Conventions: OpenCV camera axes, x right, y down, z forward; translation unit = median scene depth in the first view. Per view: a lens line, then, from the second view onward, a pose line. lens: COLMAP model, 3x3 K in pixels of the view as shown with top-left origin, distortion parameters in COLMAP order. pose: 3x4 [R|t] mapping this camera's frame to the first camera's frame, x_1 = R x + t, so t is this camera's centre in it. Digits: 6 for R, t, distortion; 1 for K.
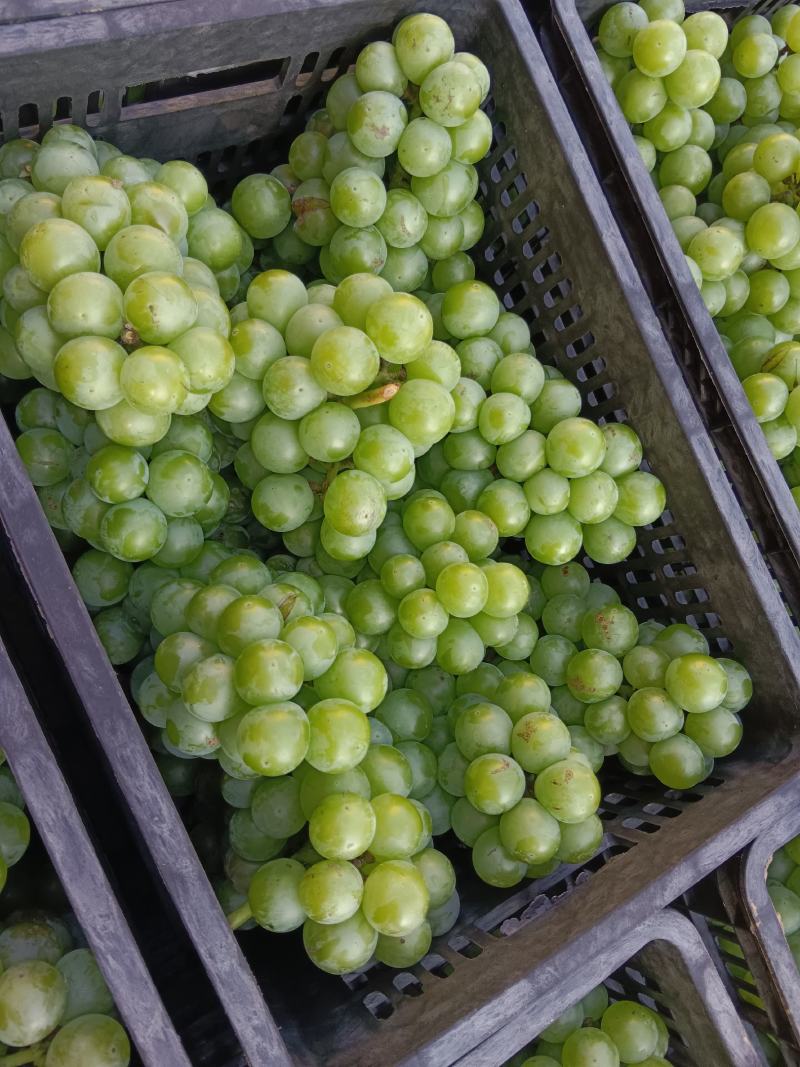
lens RADIAL K [[828.4, 0, 400.0], [0, 828.4, 533.5], [0, 0, 1]] dist [0.000081, -0.010142]
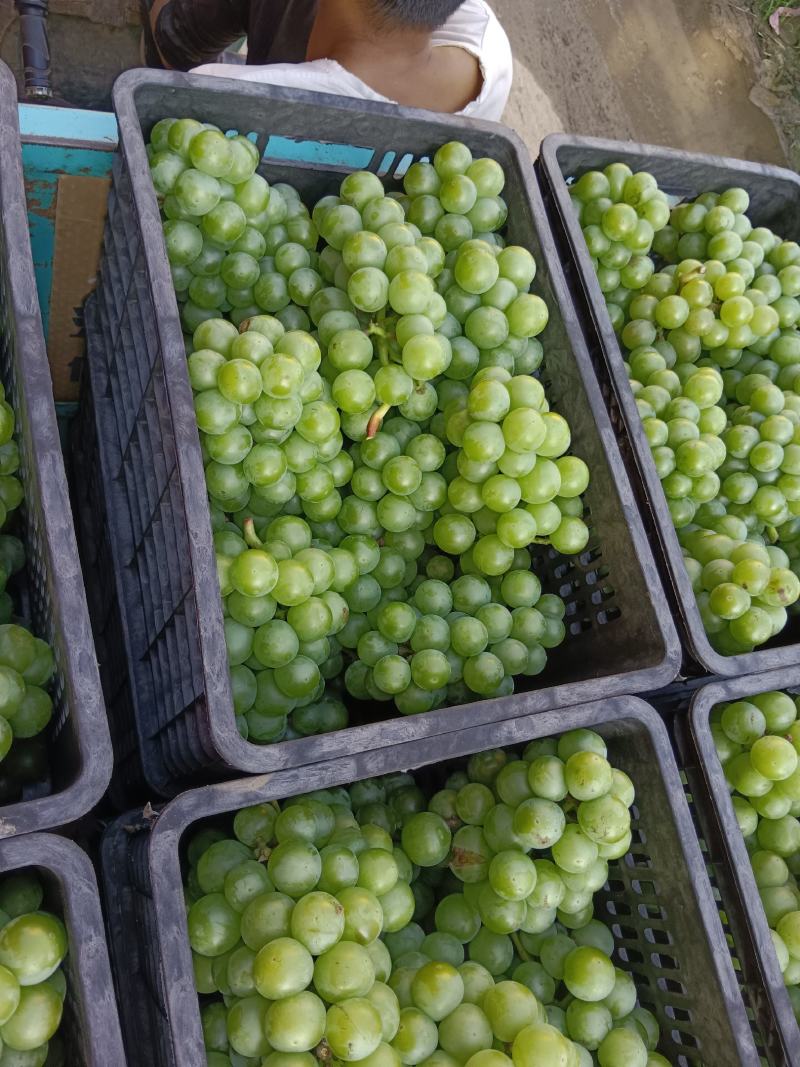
lens RADIAL K [[828.4, 0, 400.0], [0, 828.4, 533.5], [0, 0, 1]] dist [0.000081, -0.010142]
pose [[0.979815, 0.192729, -0.053085, -0.240001], [-0.199889, 0.948067, -0.247413, -0.541098], [0.002645, 0.253030, 0.967455, -0.278809]]
